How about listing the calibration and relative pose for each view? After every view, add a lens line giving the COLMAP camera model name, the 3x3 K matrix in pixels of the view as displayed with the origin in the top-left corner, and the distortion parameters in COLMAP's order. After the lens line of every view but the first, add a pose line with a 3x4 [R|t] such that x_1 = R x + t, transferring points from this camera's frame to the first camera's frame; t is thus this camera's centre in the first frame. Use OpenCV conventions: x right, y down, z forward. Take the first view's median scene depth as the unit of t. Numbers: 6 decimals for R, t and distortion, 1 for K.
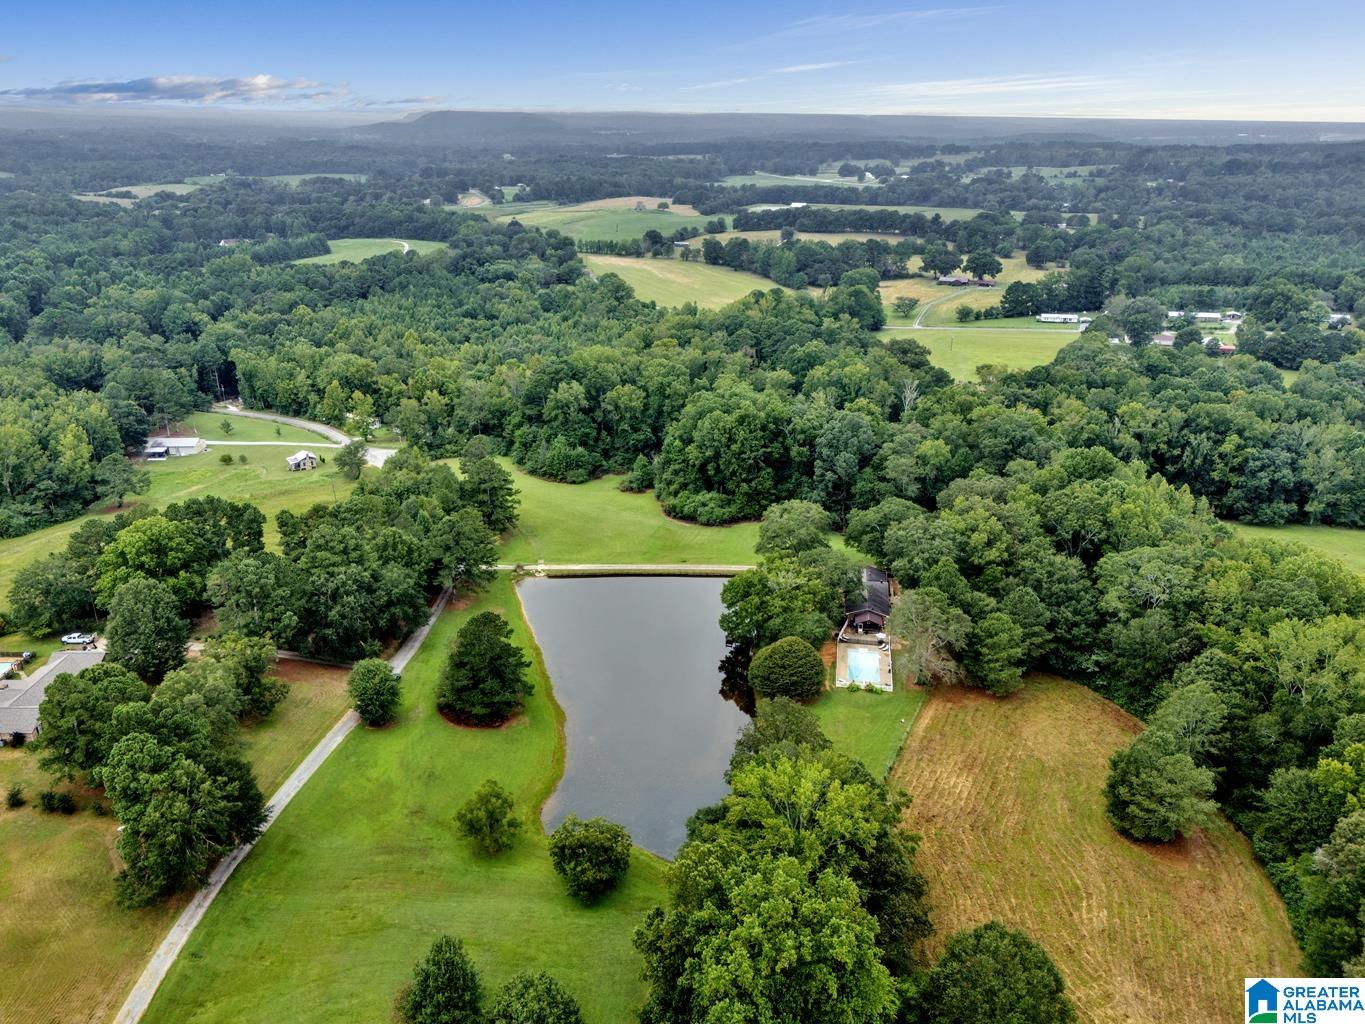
lens RADIAL K [[1003.3, 0, 678.2], [0, 1003.3, 504.9], [0, 0, 1]] dist [0.117864, -0.148085]
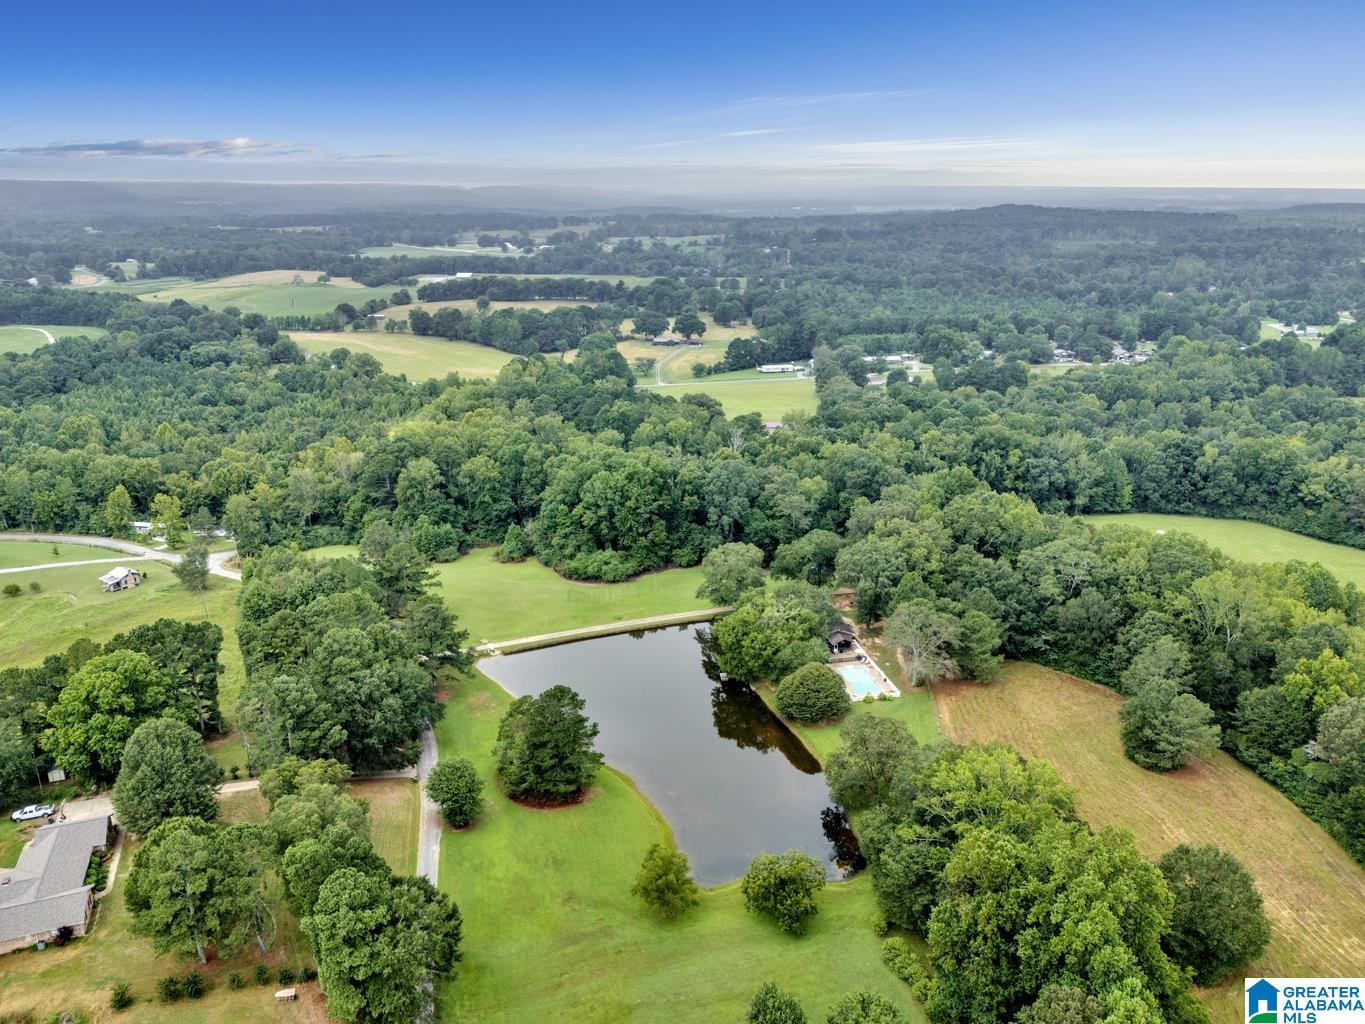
lens RADIAL K [[1003.3, 0, 678.2], [0, 1003.3, 504.9], [0, 0, 1]] dist [0.117864, -0.148085]
pose [[0.927682, -0.111305, 0.356394, -0.231415], [0.133558, 0.990298, -0.038369, -0.008679], [-0.348665, 0.083194, 0.933548, 0.015149]]
